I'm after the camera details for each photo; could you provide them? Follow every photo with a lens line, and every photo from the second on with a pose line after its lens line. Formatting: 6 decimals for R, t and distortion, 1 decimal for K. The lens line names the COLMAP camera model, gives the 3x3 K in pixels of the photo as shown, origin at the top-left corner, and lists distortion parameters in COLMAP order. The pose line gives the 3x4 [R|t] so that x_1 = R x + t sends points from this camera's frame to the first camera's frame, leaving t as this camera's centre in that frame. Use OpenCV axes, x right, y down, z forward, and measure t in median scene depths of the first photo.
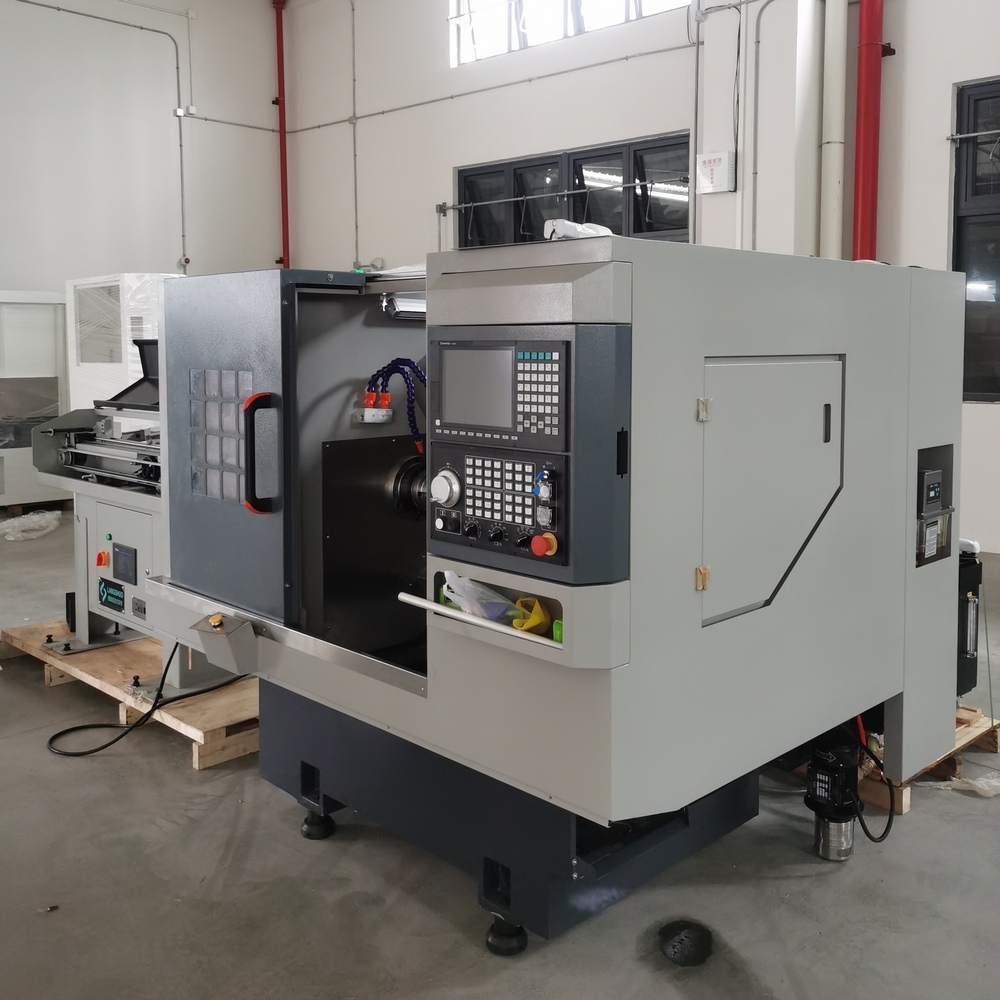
lens RADIAL K [[1057.3, 0, 500.0], [0, 1057.3, 500.0], [0, 0, 1]] dist [0.008403, 0.013521]
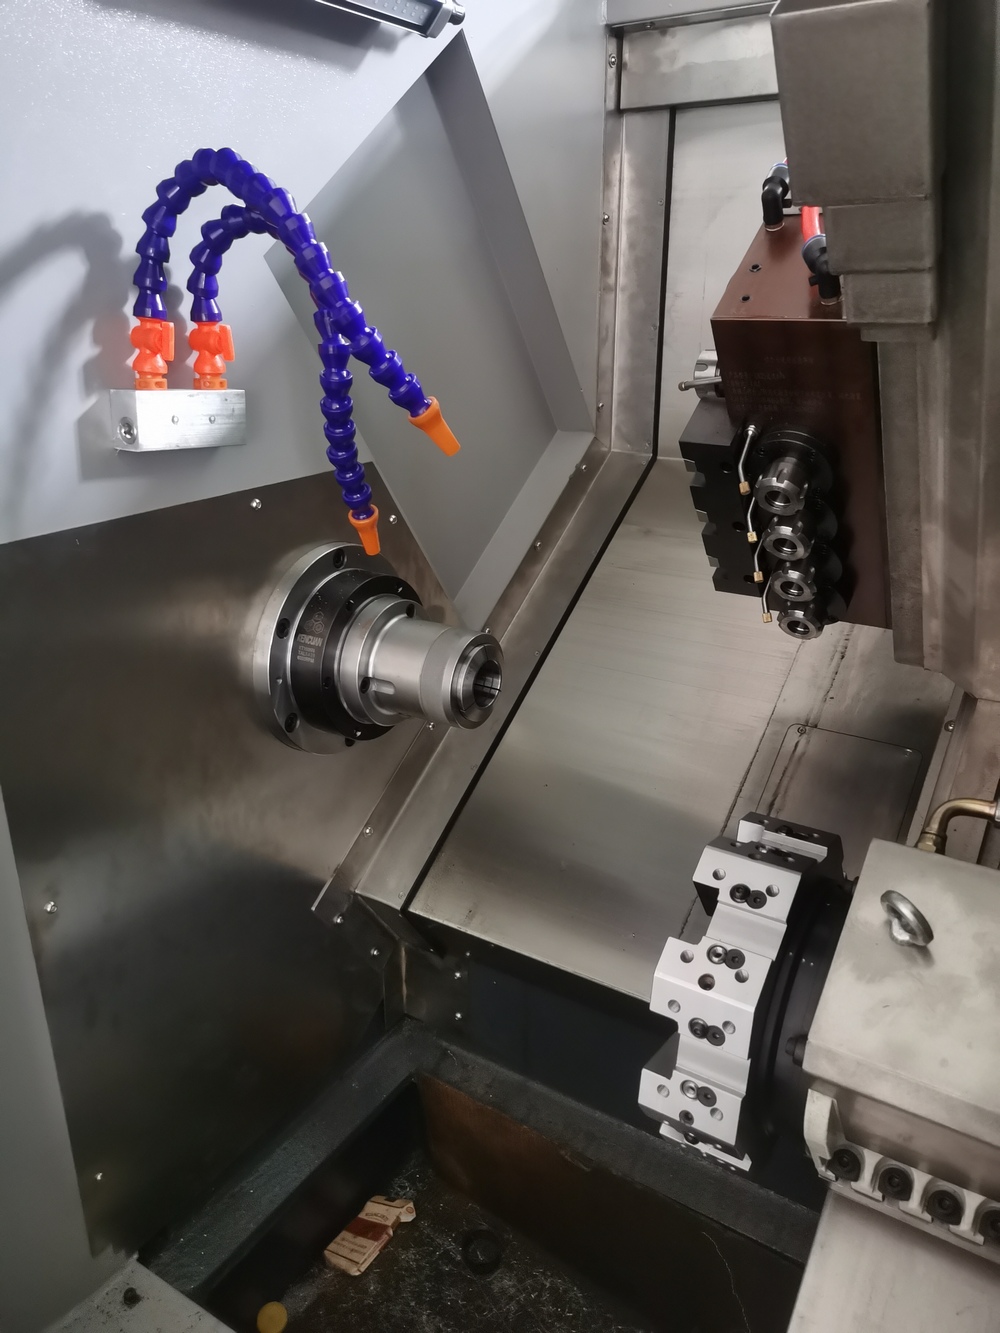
lens RADIAL K [[1009.0, 0, 500.0], [0, 1009.0, 666.5], [0, 0, 1]] dist [0.007394, -0.000551]
pose [[0.979513, -0.084938, 0.182589, -0.092883], [0.039586, 0.970219, 0.238972, -0.077152], [-0.197449, -0.226849, 0.953705, 0.745462]]
